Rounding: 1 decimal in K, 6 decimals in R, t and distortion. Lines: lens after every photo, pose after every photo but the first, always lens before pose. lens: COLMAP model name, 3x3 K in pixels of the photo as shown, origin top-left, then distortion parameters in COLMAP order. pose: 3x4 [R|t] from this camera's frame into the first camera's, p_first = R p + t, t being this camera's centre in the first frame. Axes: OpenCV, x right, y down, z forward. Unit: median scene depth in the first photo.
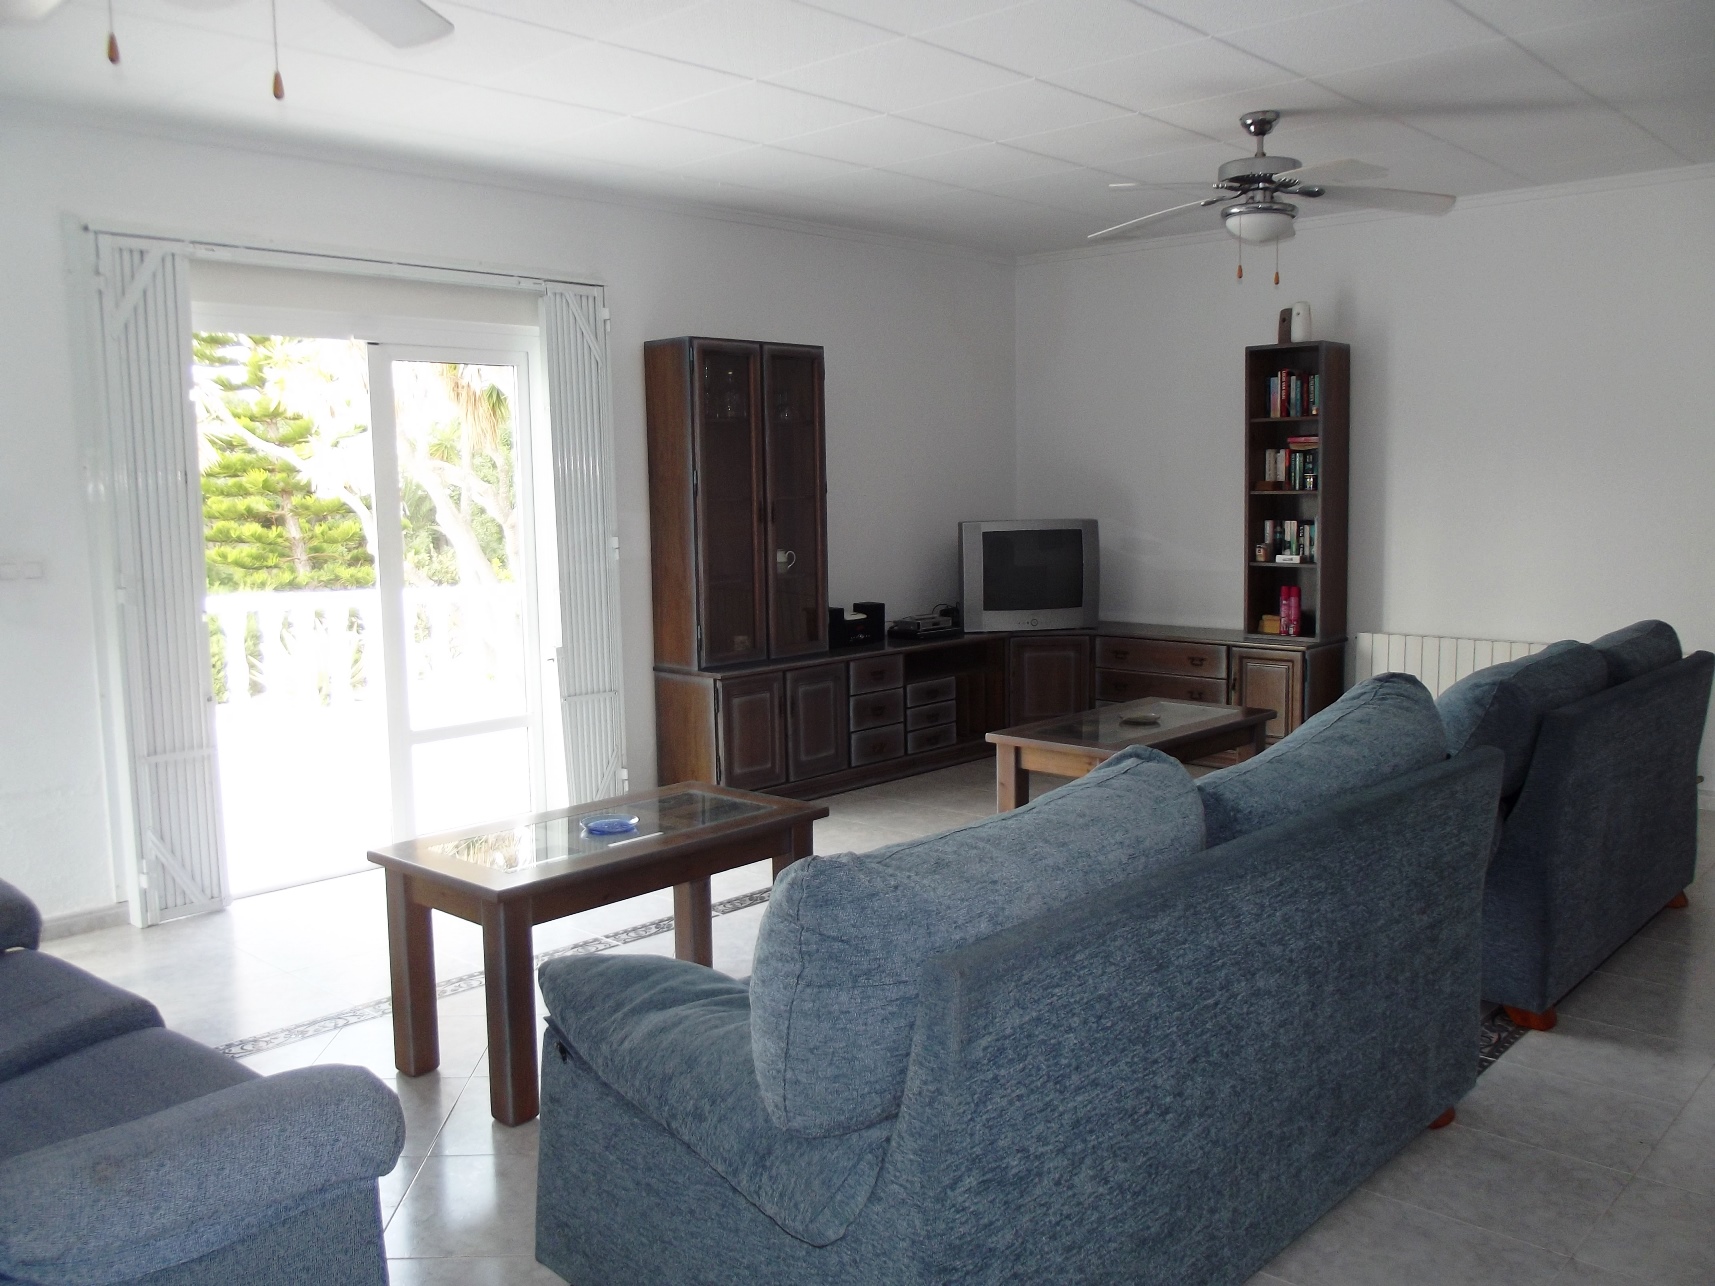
lens RADIAL K [[1430.7, 0, 857.5], [0, 1430.7, 643.0], [0, 0, 1]] dist [-0.033109, 0.002769]
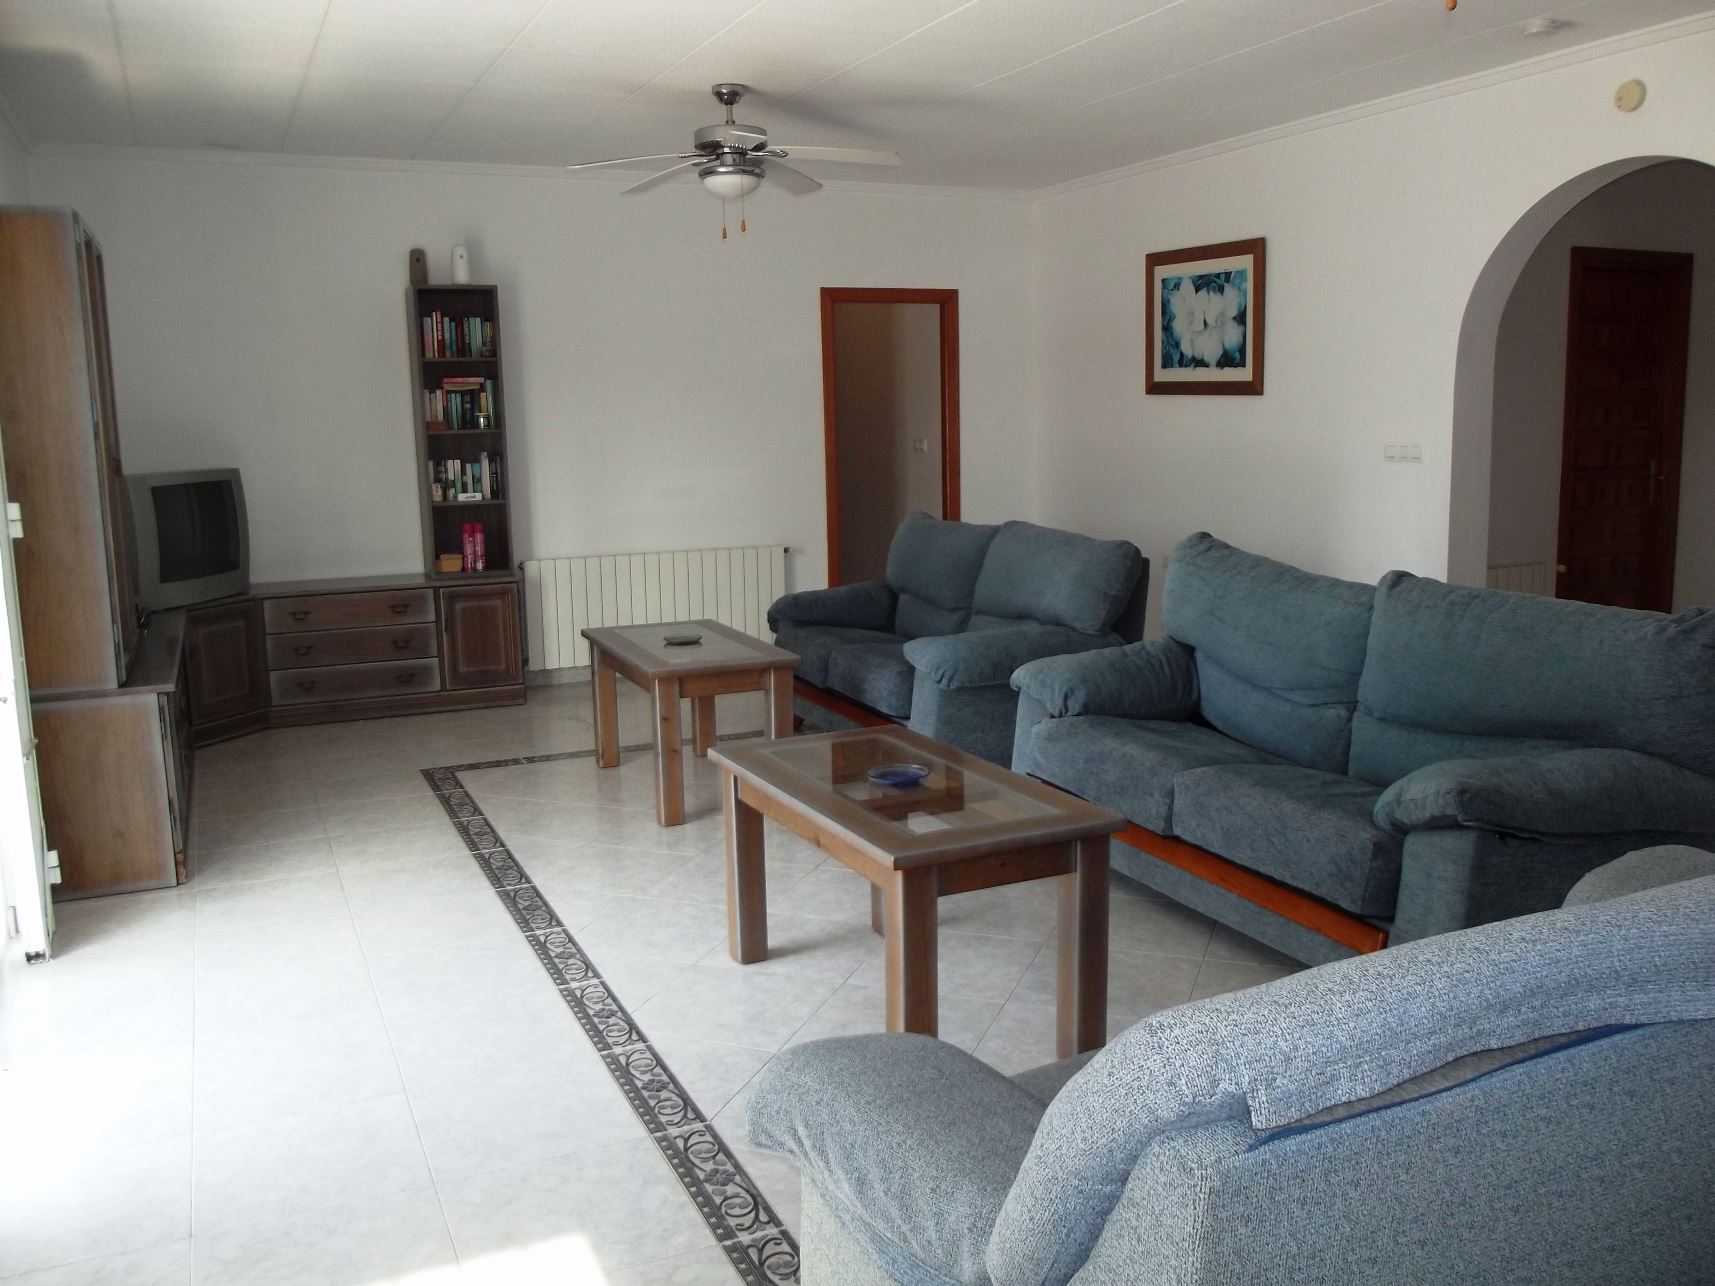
lens RADIAL K [[1420.0, 0, 872.1], [0, 1420.0, 612.9], [0, 0, 1]] dist [-0.051909, 0.044599]
pose [[0.372882, -0.122699, 0.919731, -0.551597], [0.118593, 0.989391, 0.083911, -0.028179], [-0.920269, 0.077785, 0.383477, 0.361790]]
